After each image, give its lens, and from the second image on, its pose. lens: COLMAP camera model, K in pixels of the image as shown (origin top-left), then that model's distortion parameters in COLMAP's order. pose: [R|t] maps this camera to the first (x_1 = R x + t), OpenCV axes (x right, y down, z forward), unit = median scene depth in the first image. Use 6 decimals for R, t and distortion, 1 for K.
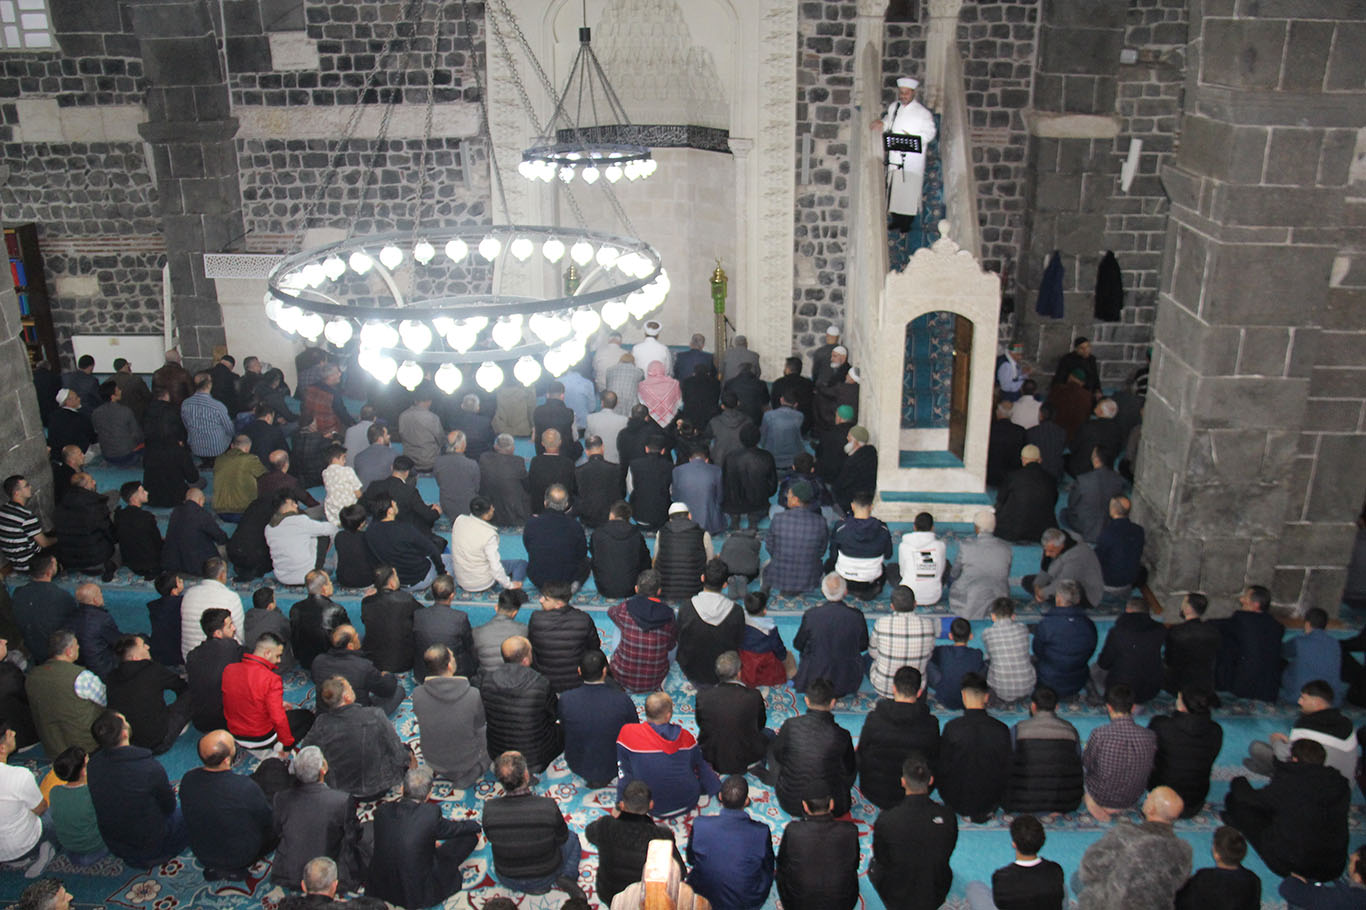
lens RADIAL K [[1120.0, 0, 683.0], [0, 1120.0, 455.0], [0, 0, 1]] dist [-0.179266, 0.137878]
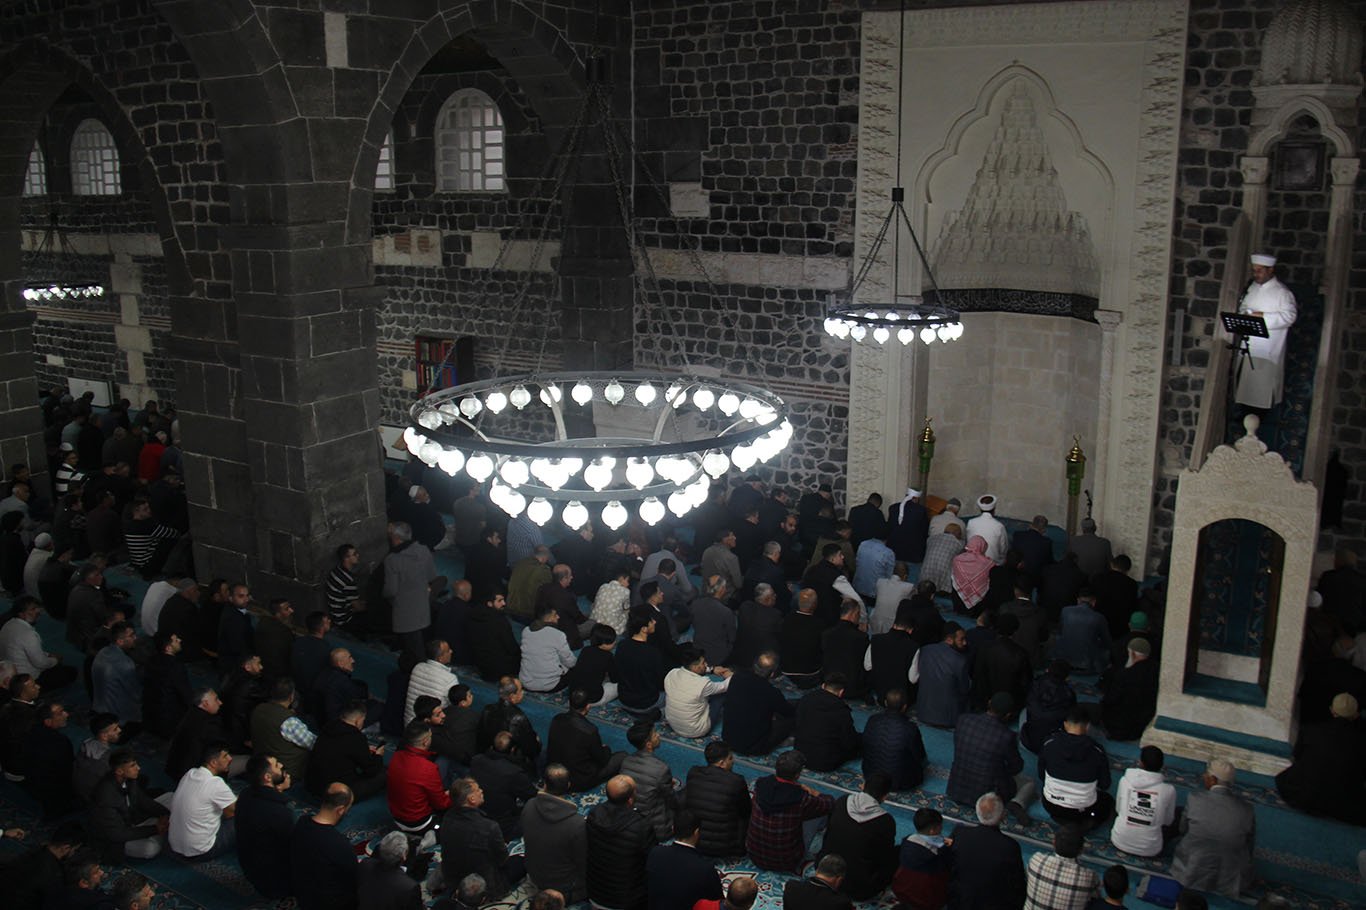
lens RADIAL K [[1120.0, 0, 683.0], [0, 1120.0, 455.0], [0, 0, 1]] dist [-0.179266, 0.137878]
pose [[0.890729, 0.112666, -0.440349, 0.148978], [-0.172184, 0.980228, -0.097493, -0.015846], [0.420658, 0.162661, 0.892518, 0.048309]]
